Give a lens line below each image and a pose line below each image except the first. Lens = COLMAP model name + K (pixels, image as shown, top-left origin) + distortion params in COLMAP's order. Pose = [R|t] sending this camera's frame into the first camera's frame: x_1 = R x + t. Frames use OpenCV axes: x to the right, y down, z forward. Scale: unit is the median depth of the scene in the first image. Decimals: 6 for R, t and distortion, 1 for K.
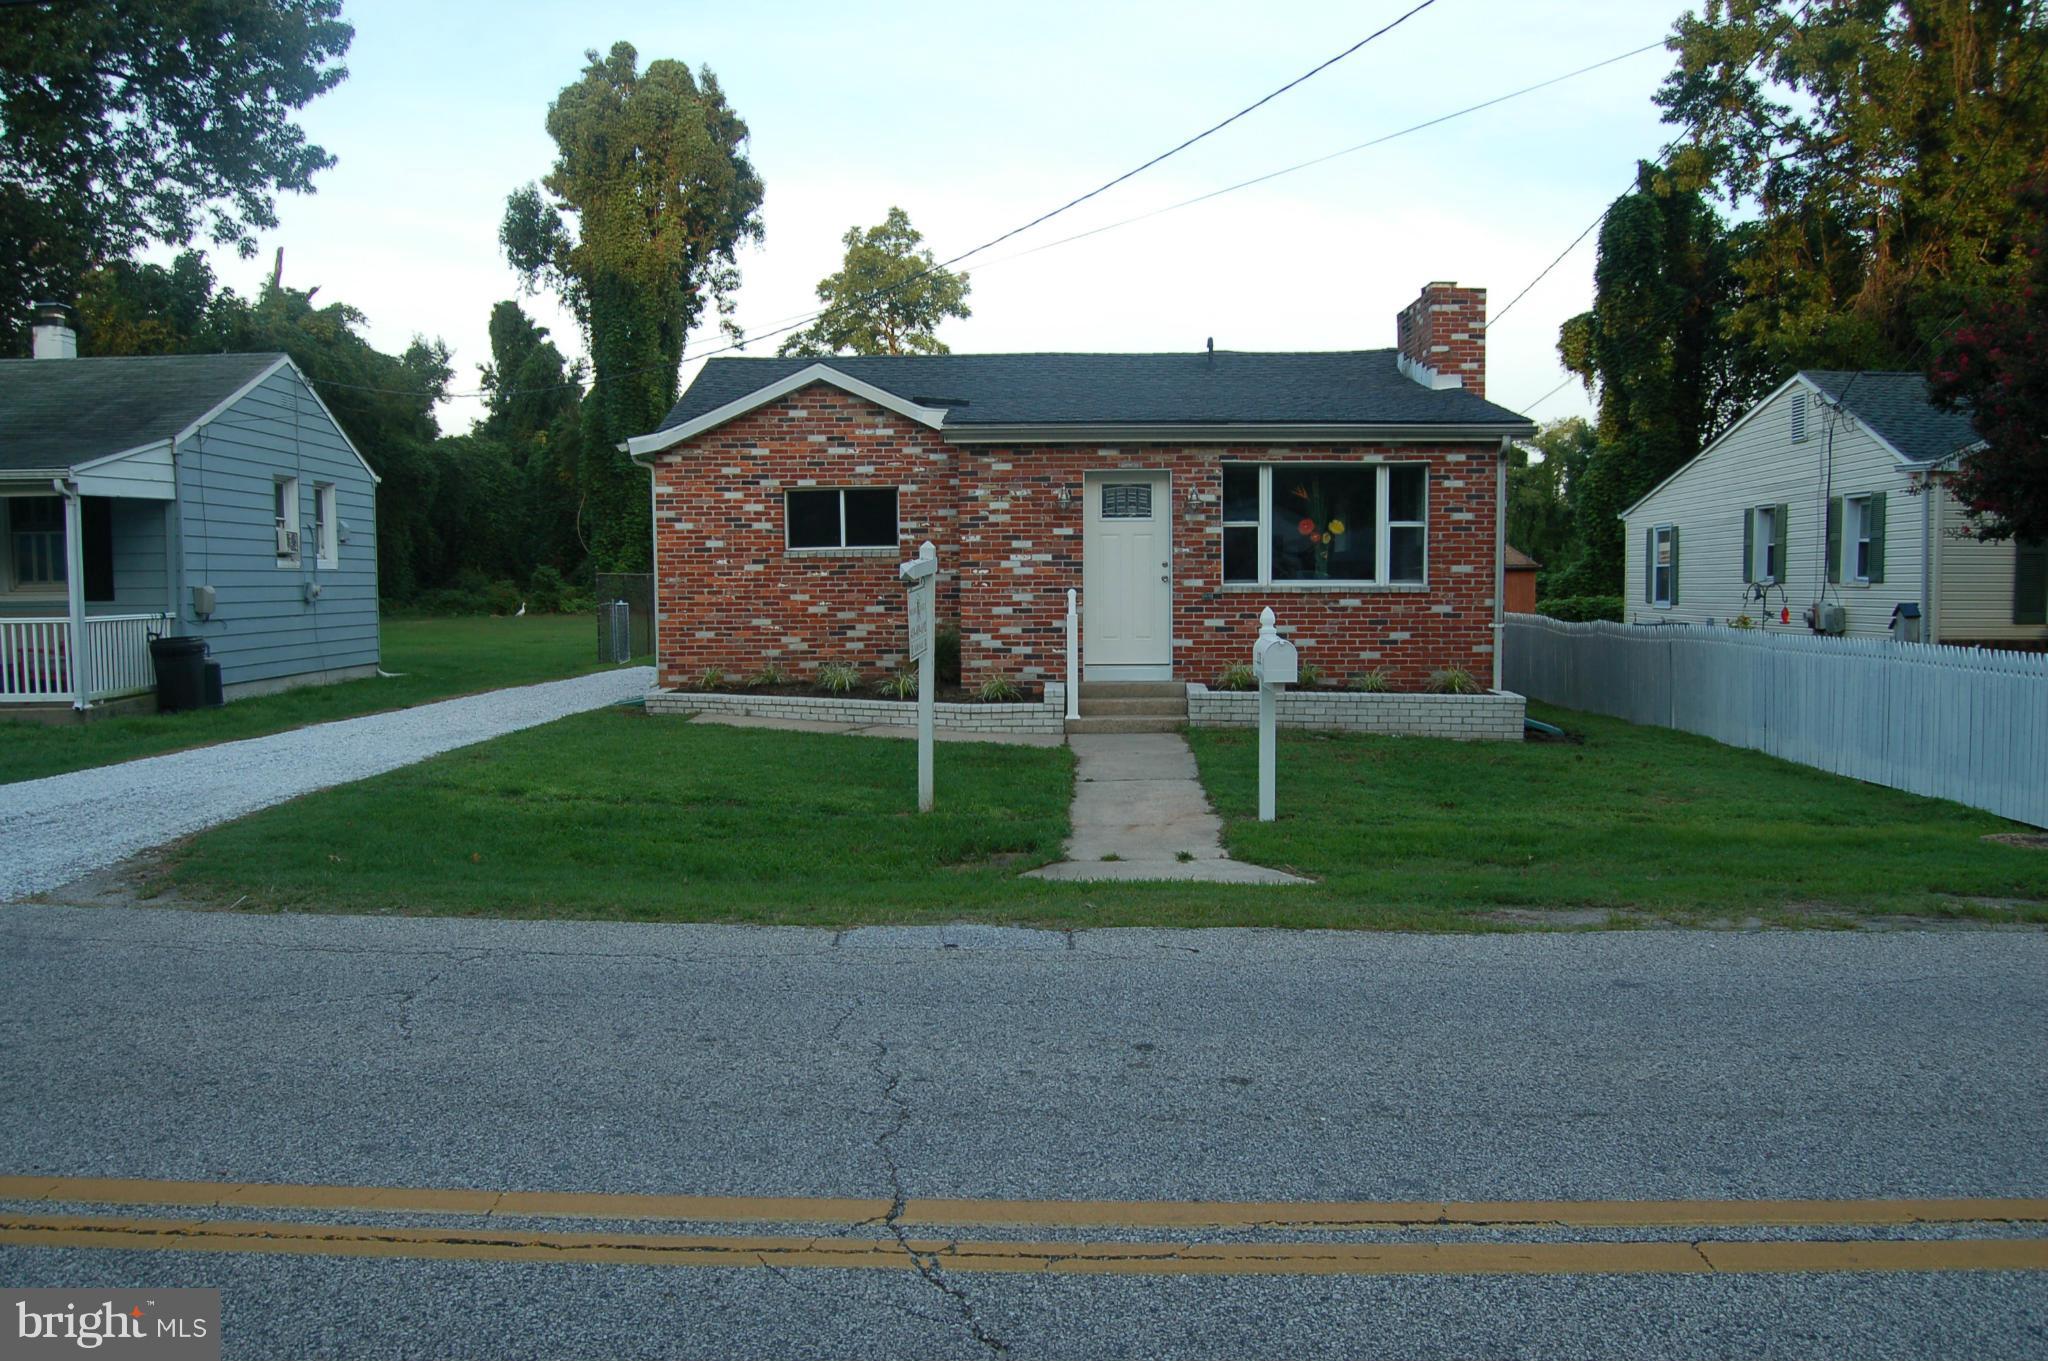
lens RADIAL K [[1598.9, 0, 1016.0], [0, 1598.9, 718.0], [0, 0, 1]] dist [-0.079514, 0.022665]
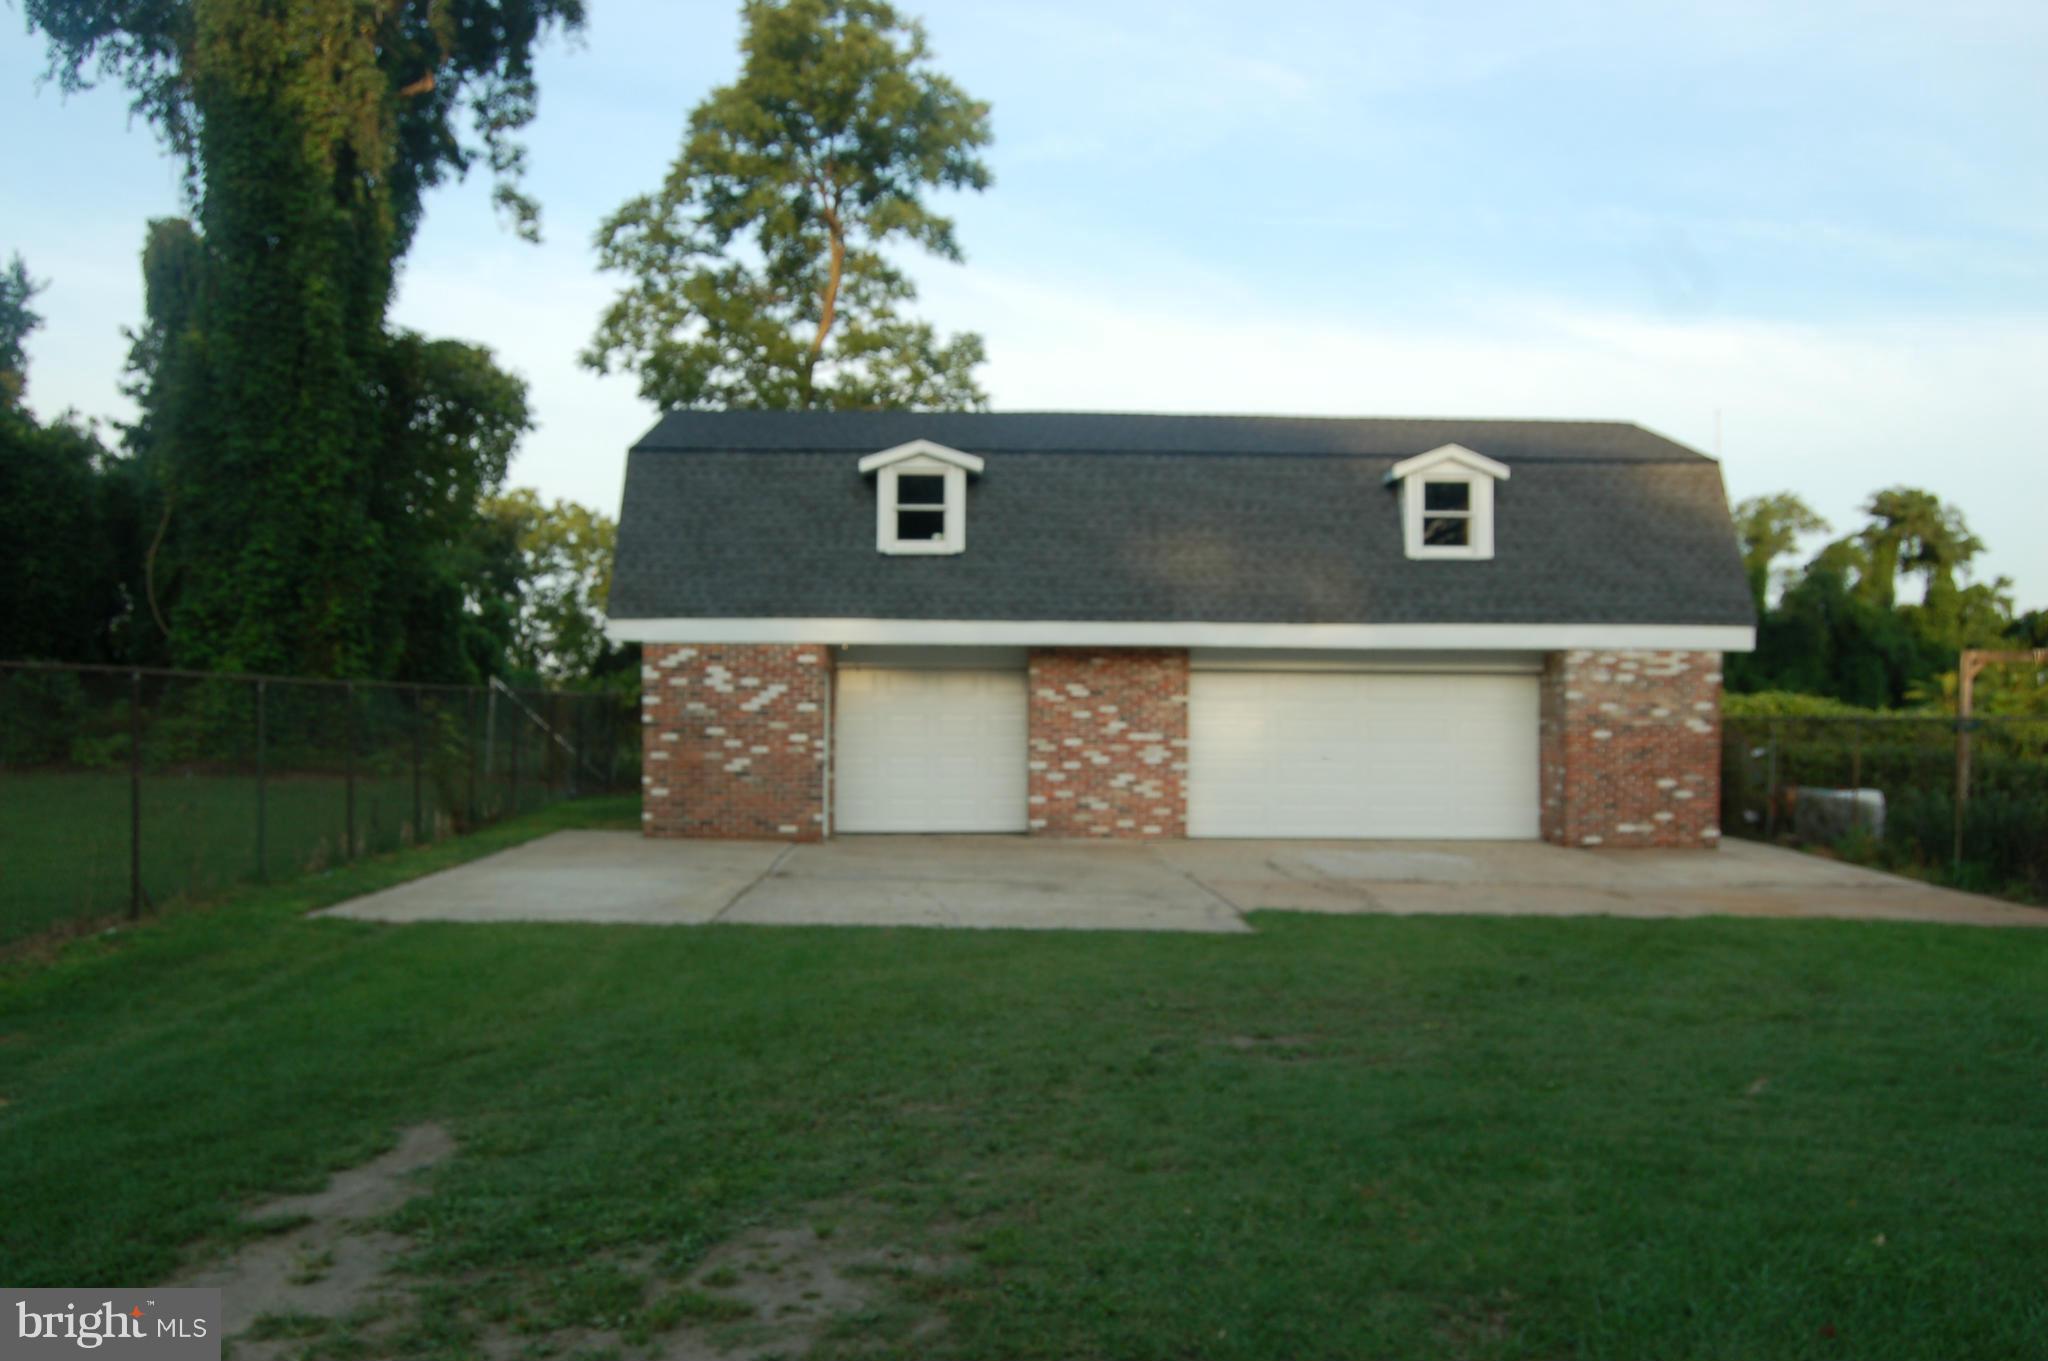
lens RADIAL K [[1598.9, 0, 1016.0], [0, 1598.9, 718.0], [0, 0, 1]] dist [-0.079514, 0.022665]
pose [[0.998679, 0.014215, 0.049381, -0.044832], [-0.010222, 0.996727, -0.080187, -0.045635], [-0.050359, 0.079577, 0.995556, 0.526649]]
